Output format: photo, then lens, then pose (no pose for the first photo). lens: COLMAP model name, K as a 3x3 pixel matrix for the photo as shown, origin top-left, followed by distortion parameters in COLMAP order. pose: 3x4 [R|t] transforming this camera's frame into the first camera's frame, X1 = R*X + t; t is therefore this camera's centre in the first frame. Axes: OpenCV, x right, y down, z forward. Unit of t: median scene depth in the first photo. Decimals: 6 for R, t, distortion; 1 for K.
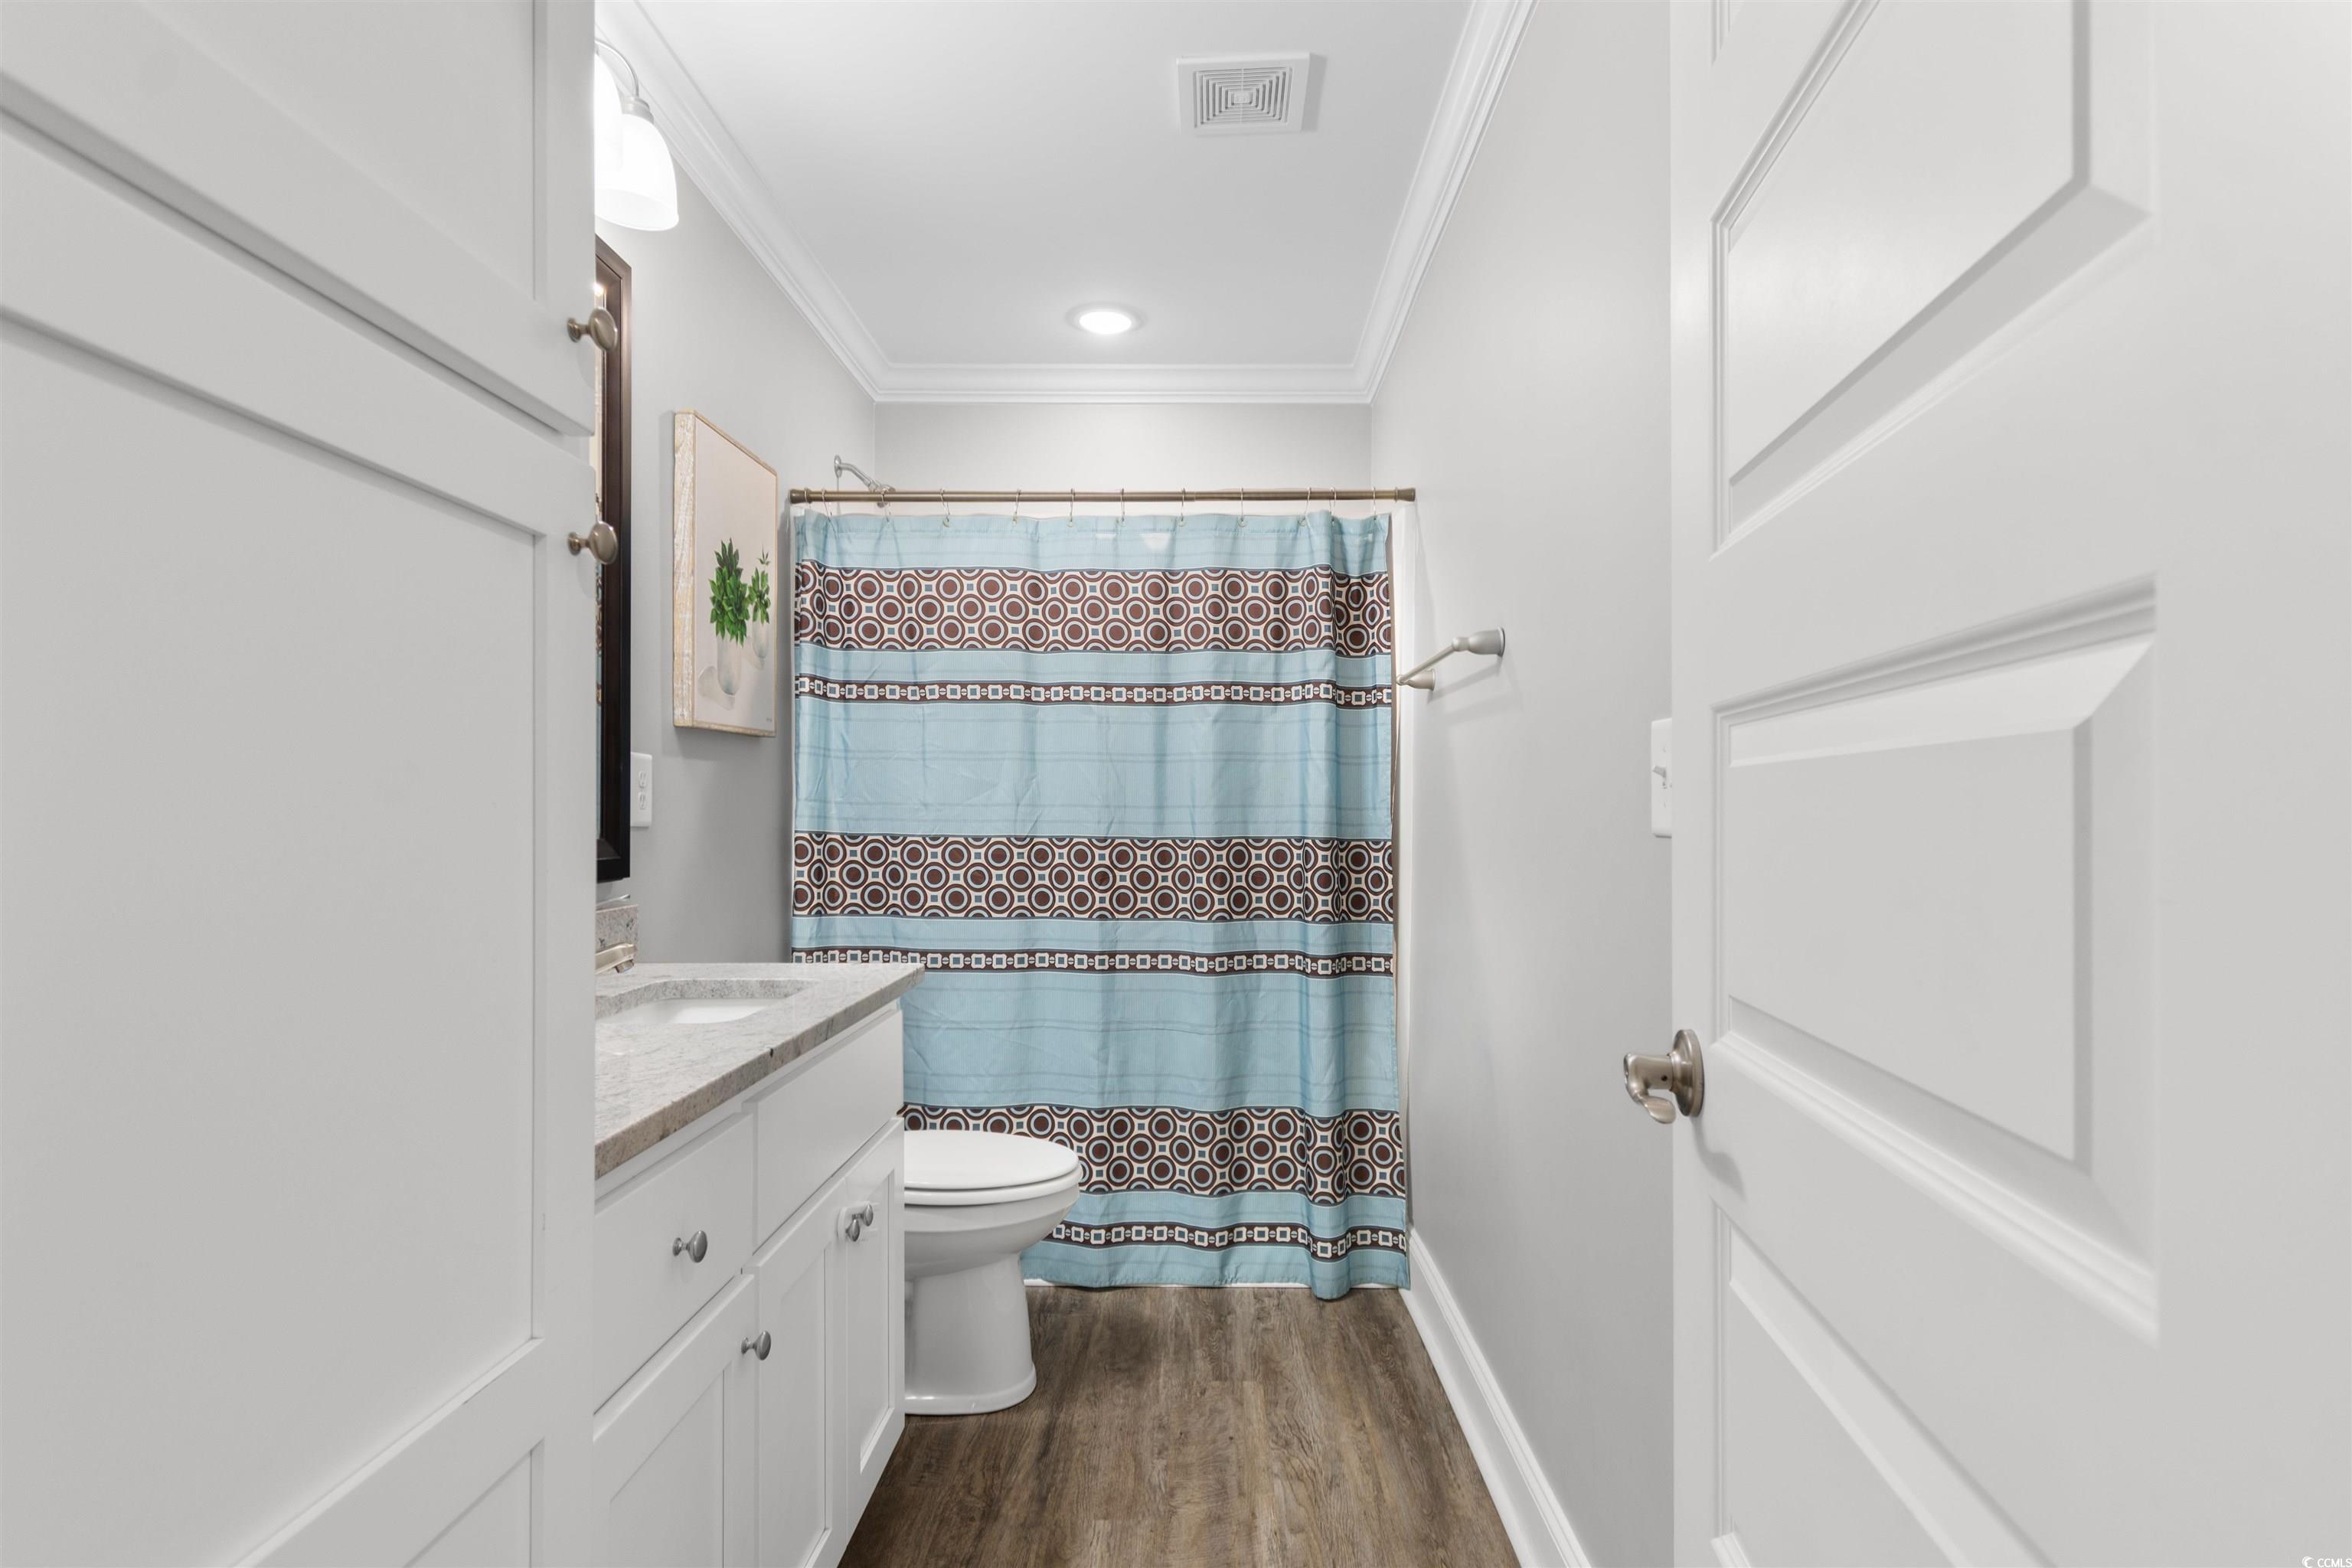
lens RADIAL K [[1221.0, 0, 1176.2], [0, 1221.0, 794.2], [0, 0, 1]] dist [0.002342, 0.000002]
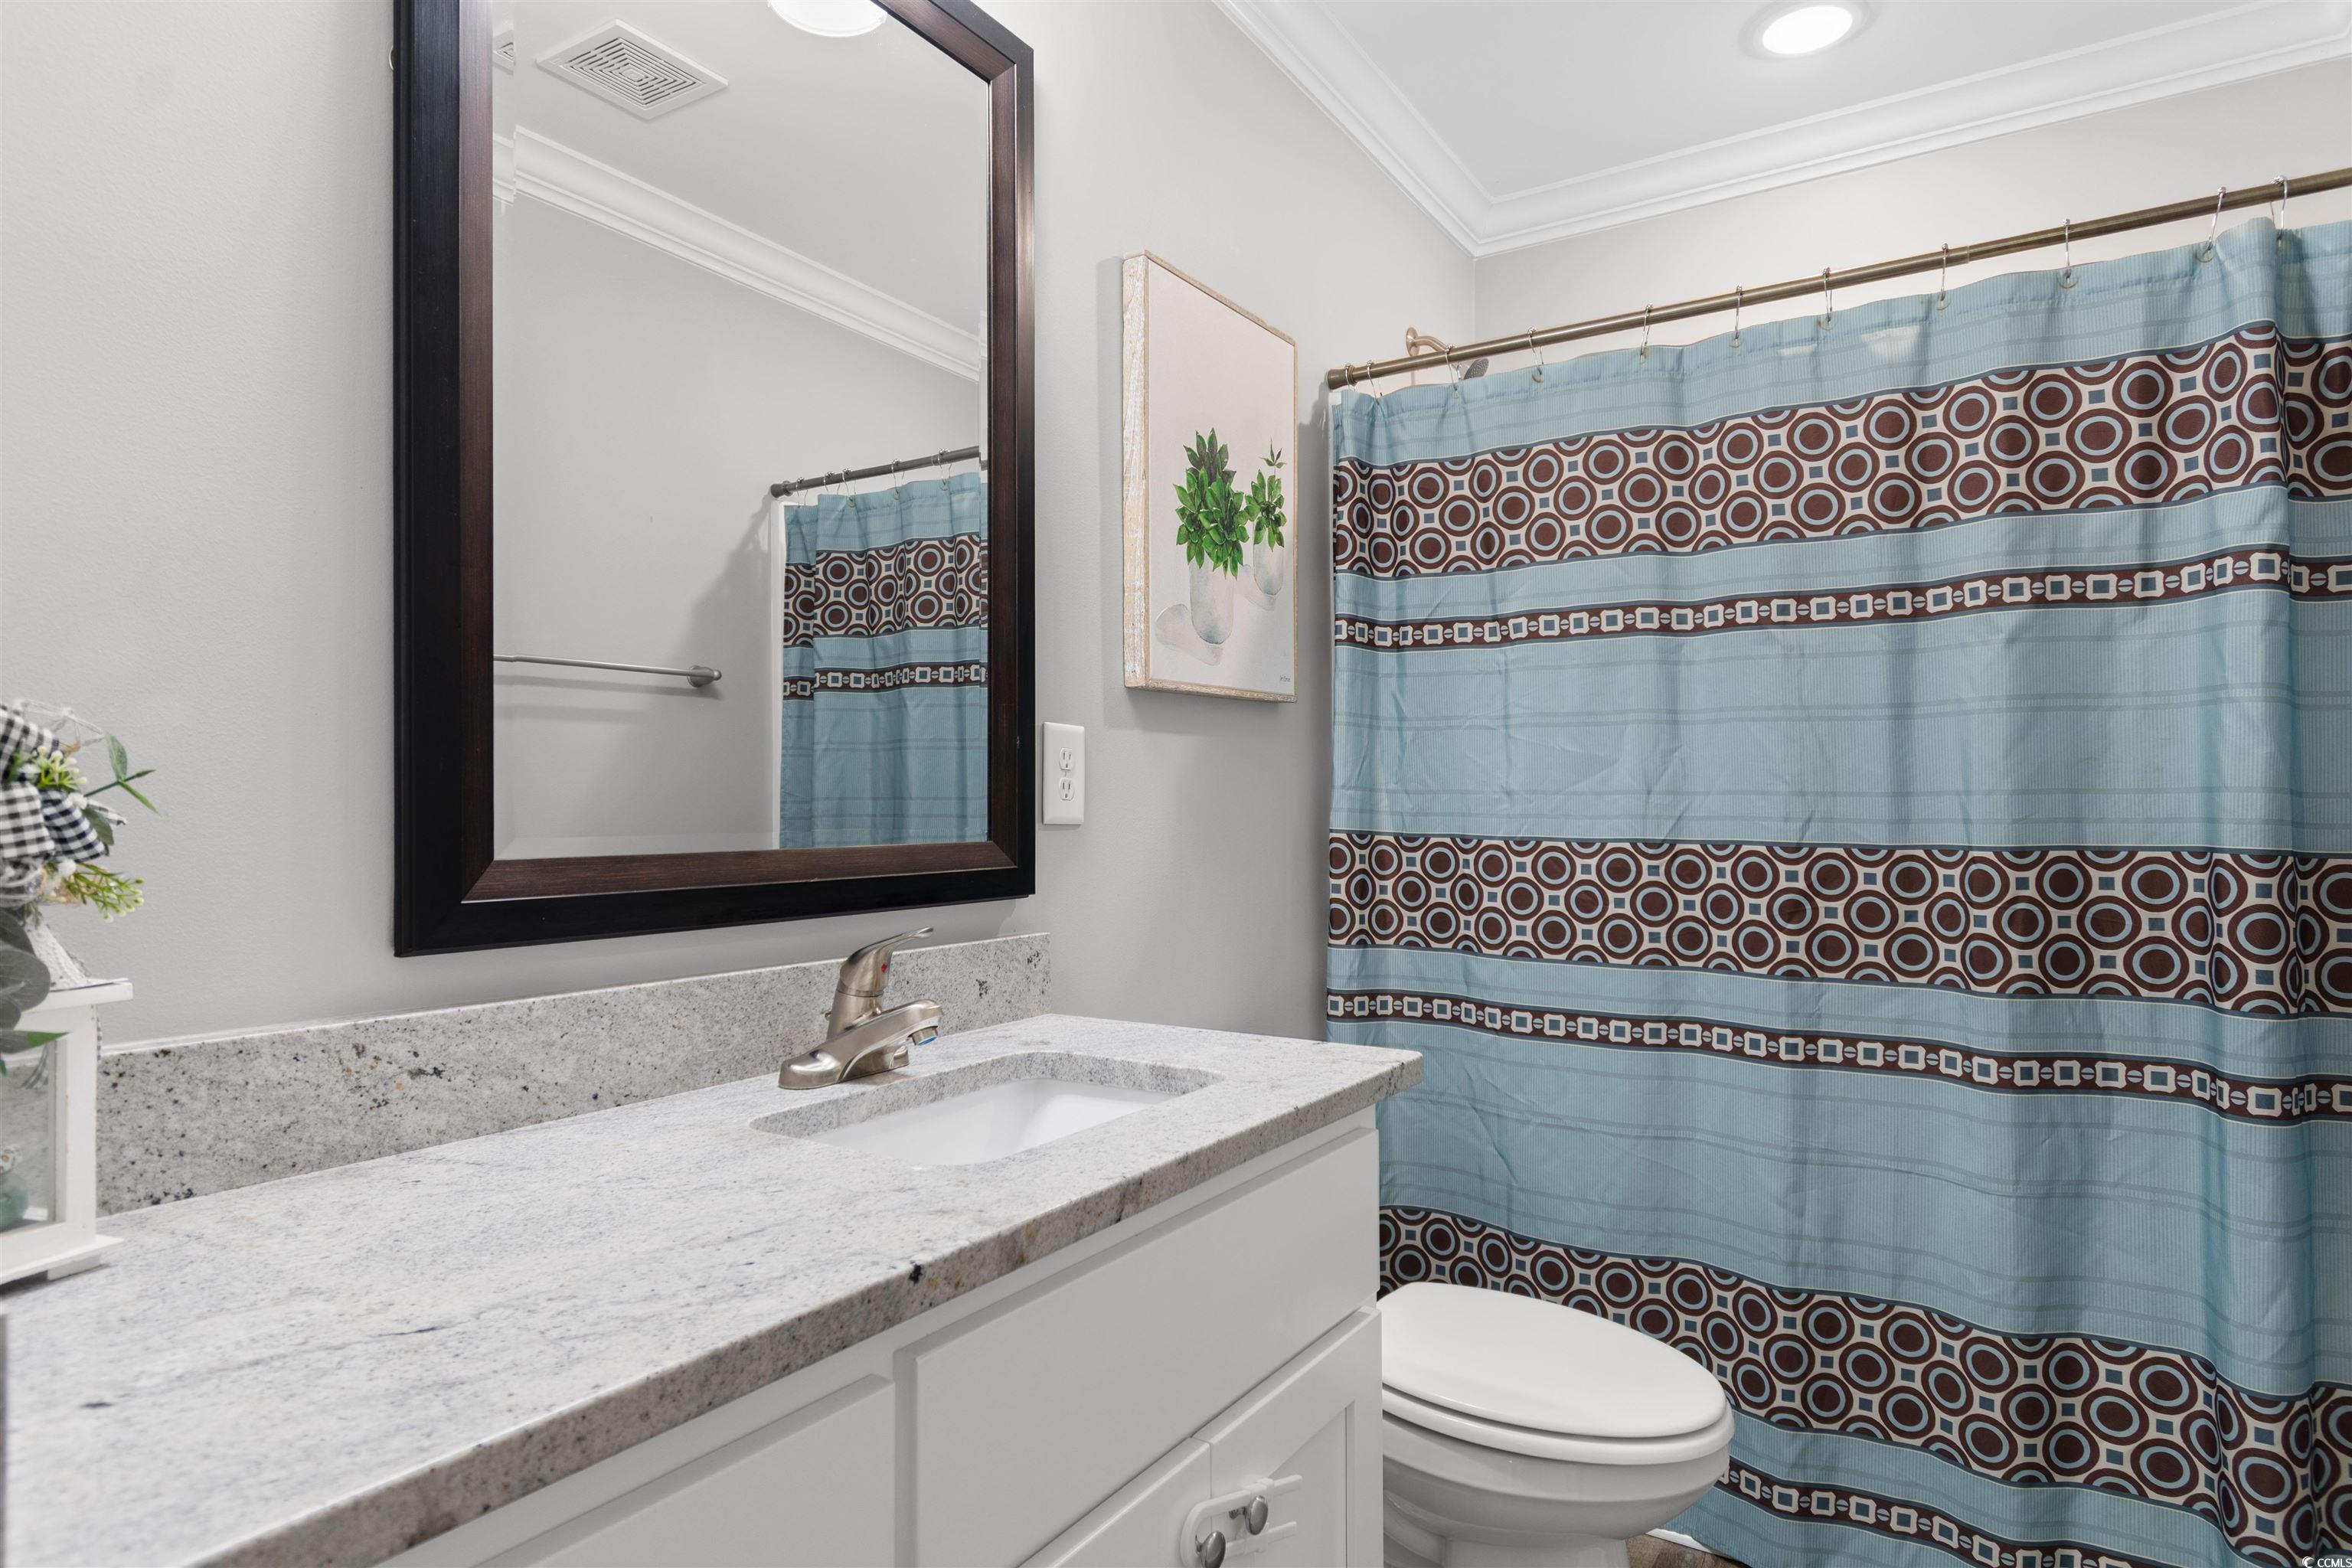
lens RADIAL K [[1294.8, 0, 1175.9], [0, 1294.8, 801.6], [0, 0, 1]] dist [0.004591, -0.004732]
pose [[0.847921, -0.004496, -0.530103, 0.021795], [0.010025, 0.999921, 0.007554, 0.006016], [0.530028, -0.011719, 0.847899, 0.286684]]
